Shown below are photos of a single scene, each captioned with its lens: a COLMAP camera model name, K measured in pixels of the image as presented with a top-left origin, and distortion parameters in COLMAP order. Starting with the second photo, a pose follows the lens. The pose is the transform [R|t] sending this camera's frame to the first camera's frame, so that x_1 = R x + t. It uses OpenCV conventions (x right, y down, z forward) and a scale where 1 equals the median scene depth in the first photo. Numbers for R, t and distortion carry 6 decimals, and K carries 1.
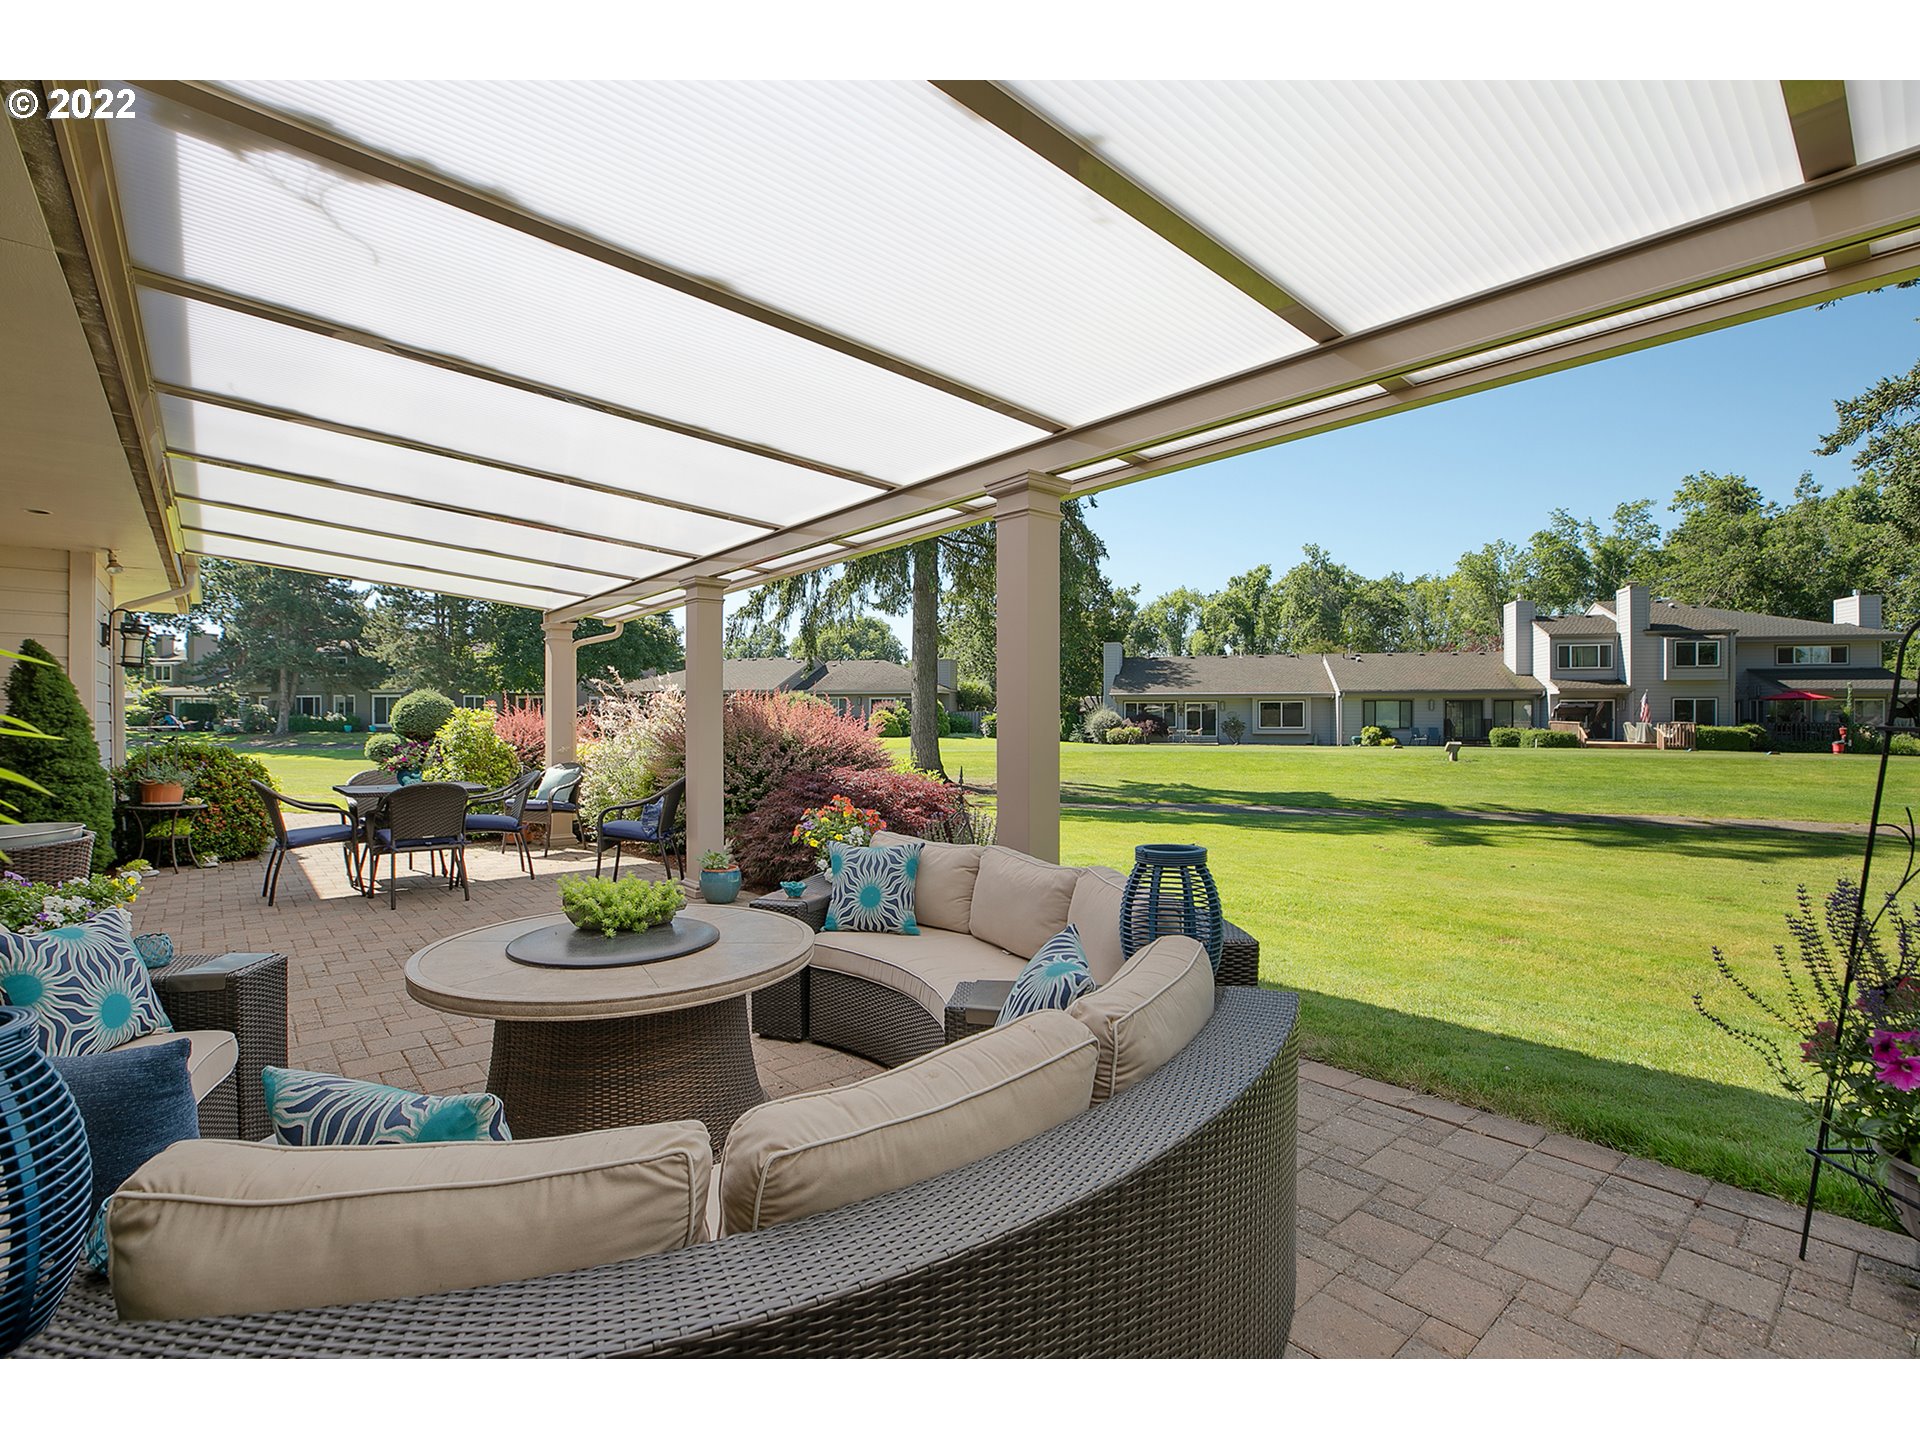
lens RADIAL K [[880.4, 0, 952.2], [0, 880.4, 711.6], [0, 0, 1]] dist [-0.026134, 0.001273]
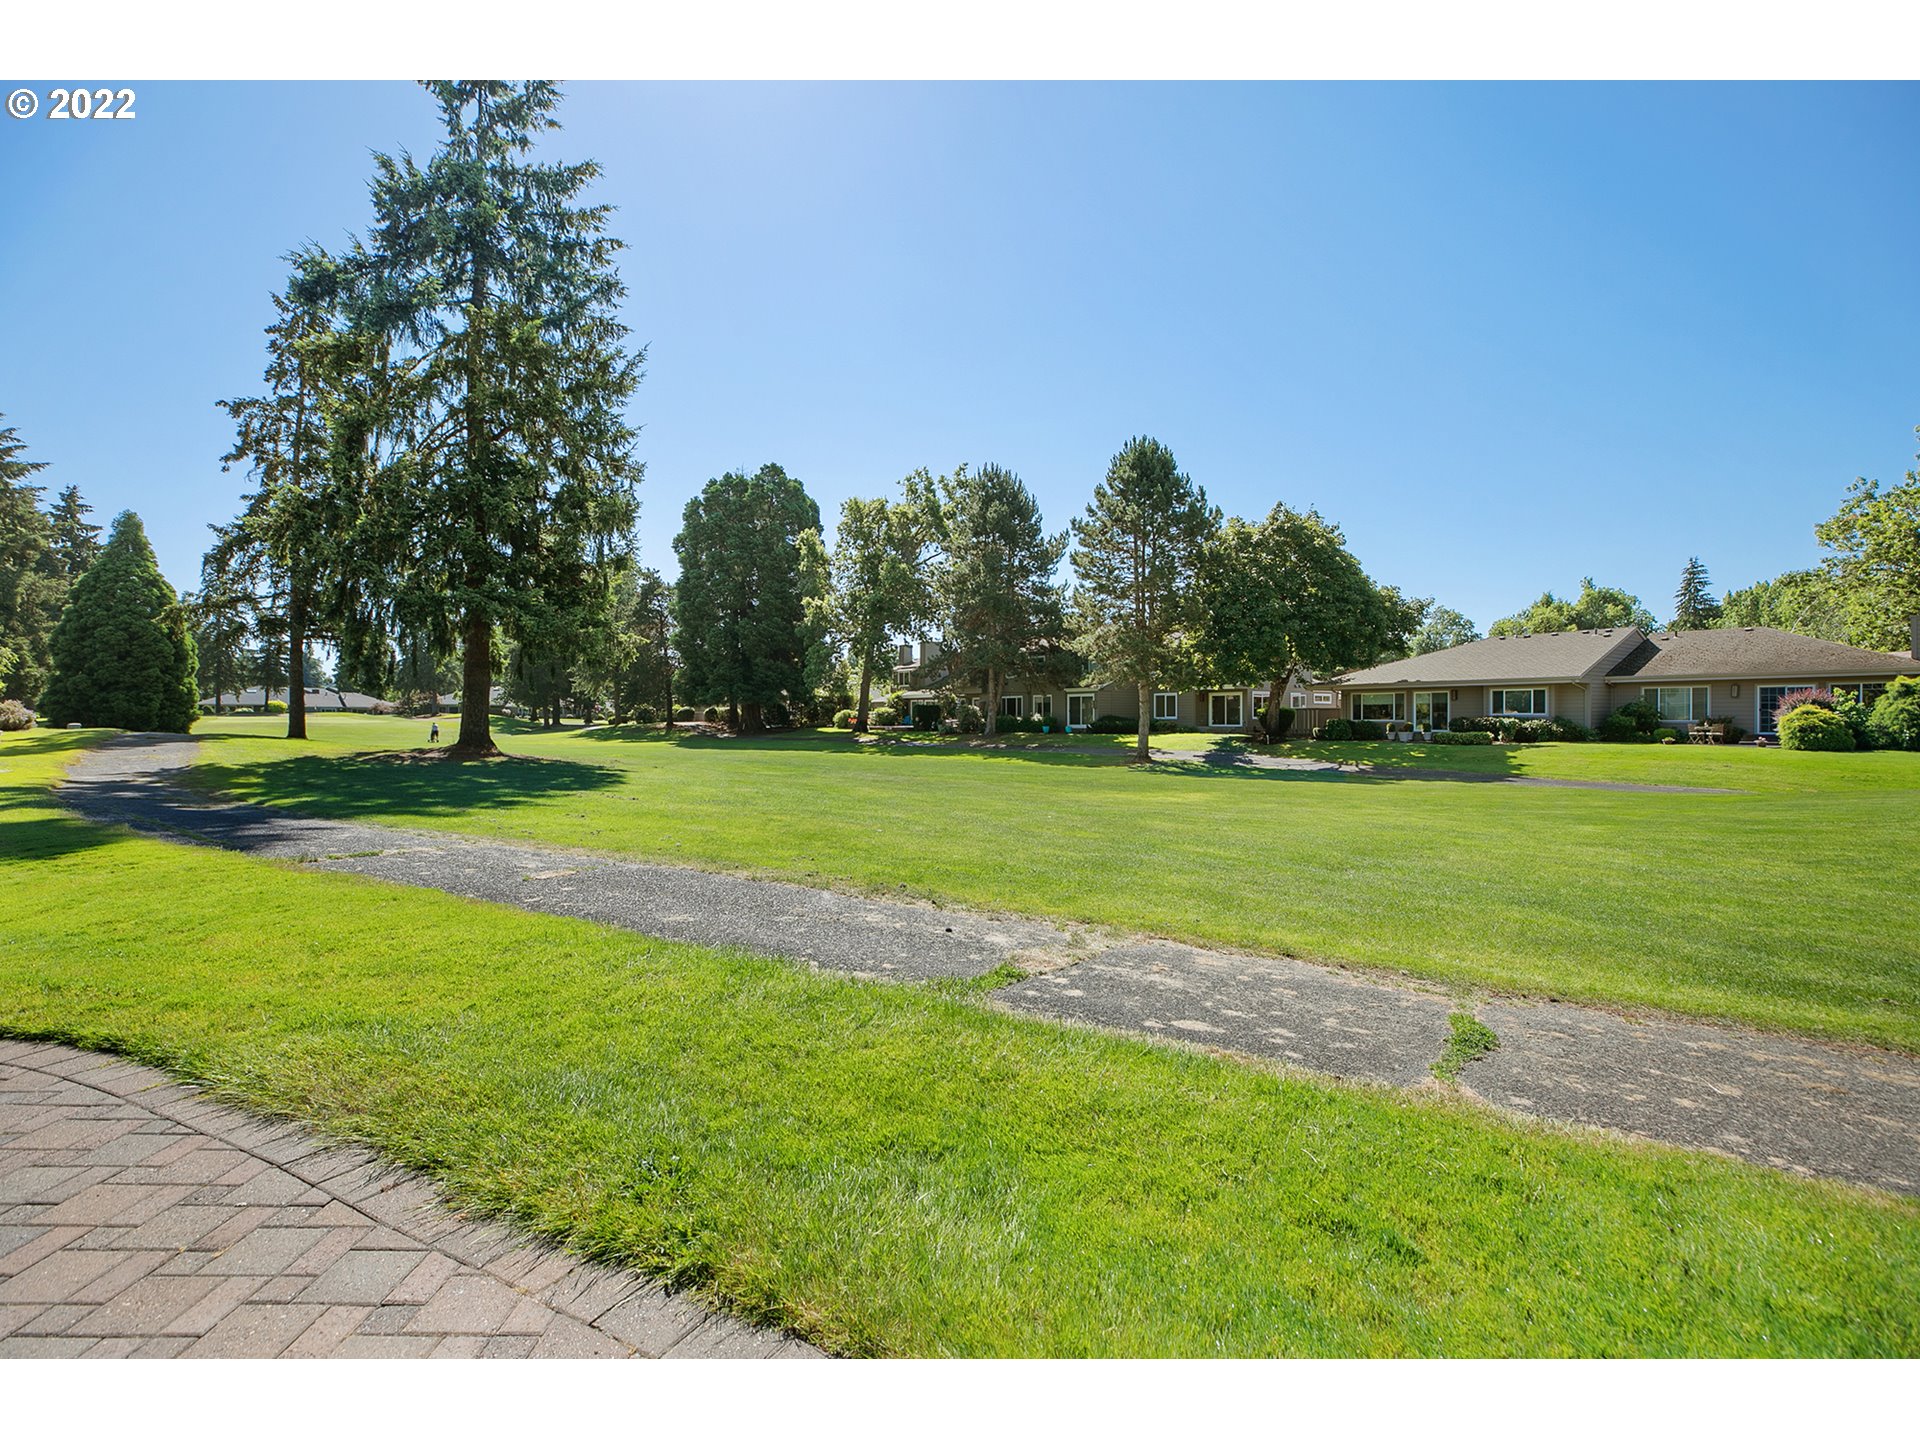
lens RADIAL K [[880.4, 0, 965.3], [0, 880.4, 722.1], [0, 0, 1]] dist [-0.026134, 0.001273]
pose [[0.774807, 0.002725, -0.632192, -0.145704], [0.003673, 0.999954, 0.008811, 0.002402], [0.632187, -0.009149, 0.774762, 0.184316]]
